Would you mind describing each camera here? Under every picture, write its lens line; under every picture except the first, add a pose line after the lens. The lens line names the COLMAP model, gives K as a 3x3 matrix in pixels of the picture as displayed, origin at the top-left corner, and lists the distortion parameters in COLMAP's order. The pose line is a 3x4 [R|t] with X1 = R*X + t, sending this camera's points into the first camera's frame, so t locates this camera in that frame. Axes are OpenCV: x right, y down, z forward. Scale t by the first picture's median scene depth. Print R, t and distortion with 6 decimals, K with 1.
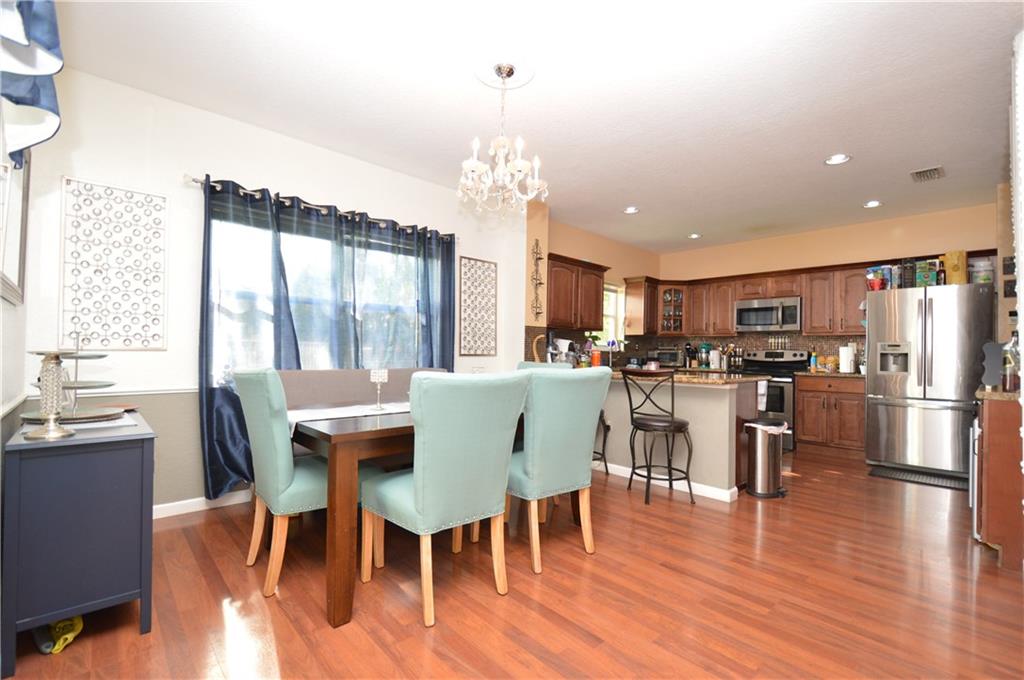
lens RADIAL K [[450.5, 0, 510.1], [0, 450.5, 347.8], [0, 0, 1]] dist [-0.002026, -0.006666]
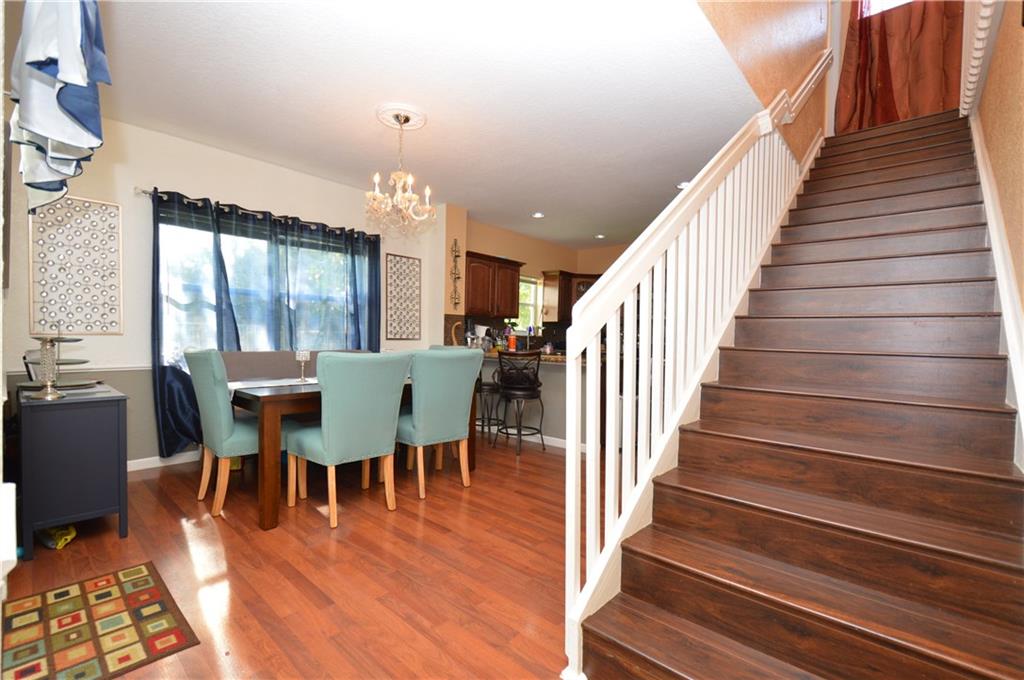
lens RADIAL K [[450.5, 0, 512.1], [0, 450.5, 349.8], [0, 0, 1]] dist [-0.002026, -0.006666]
pose [[0.995522, 0.002052, 0.094510, 0.107187], [-0.006030, 0.999107, 0.041829, -0.007016], [-0.094340, -0.042212, 0.994645, -0.197914]]
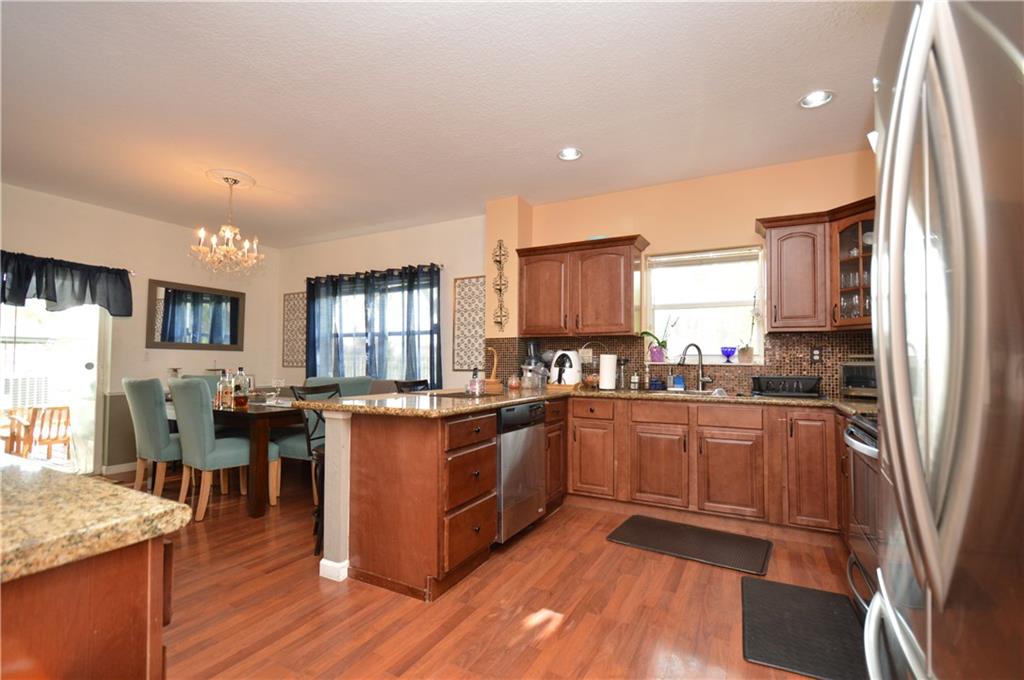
lens RADIAL K [[450.5, 0, 521.4], [0, 450.5, 354.7], [0, 0, 1]] dist [-0.002026, -0.006666]
pose [[0.335467, -0.031983, -0.941509, 1.014677], [0.009036, 0.999487, -0.030733, 0.014699], [0.942009, 0.001803, 0.335584, 0.833900]]
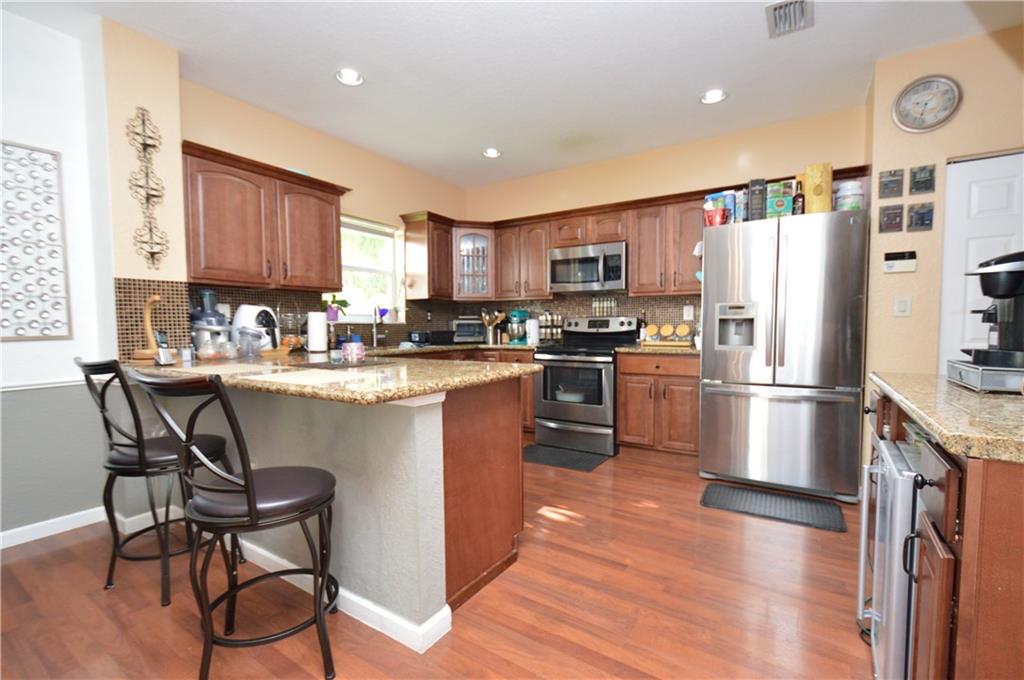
lens RADIAL K [[450.5, 0, 515.6], [0, 450.5, 352.3], [0, 0, 1]] dist [-0.002026, -0.006666]
pose [[0.970191, -0.035347, 0.239748, 0.382061], [0.017876, 0.997049, 0.074659, 0.006110], [-0.241680, -0.068148, 0.967960, 0.433930]]
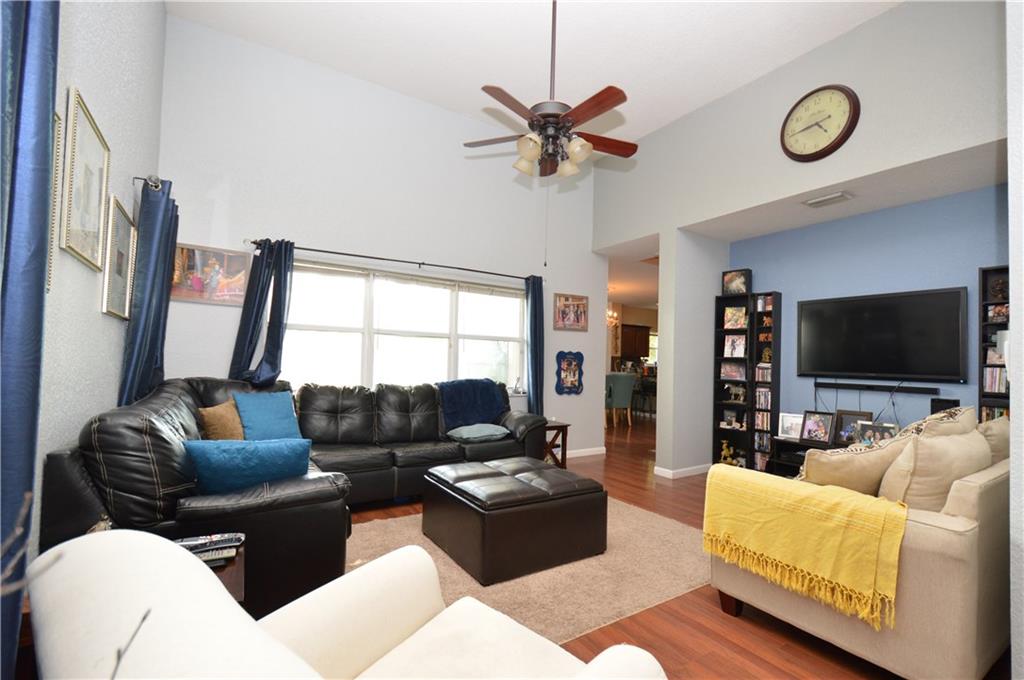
lens RADIAL K [[450.5, 0, 515.1], [0, 450.5, 344.2], [0, 0, 1]] dist [-0.002026, -0.006666]
pose [[0.985187, -0.000588, -0.171484, -0.062921], [-0.003376, 0.999734, -0.022825, -0.062356], [0.171452, 0.023066, 0.984922, -1.538661]]
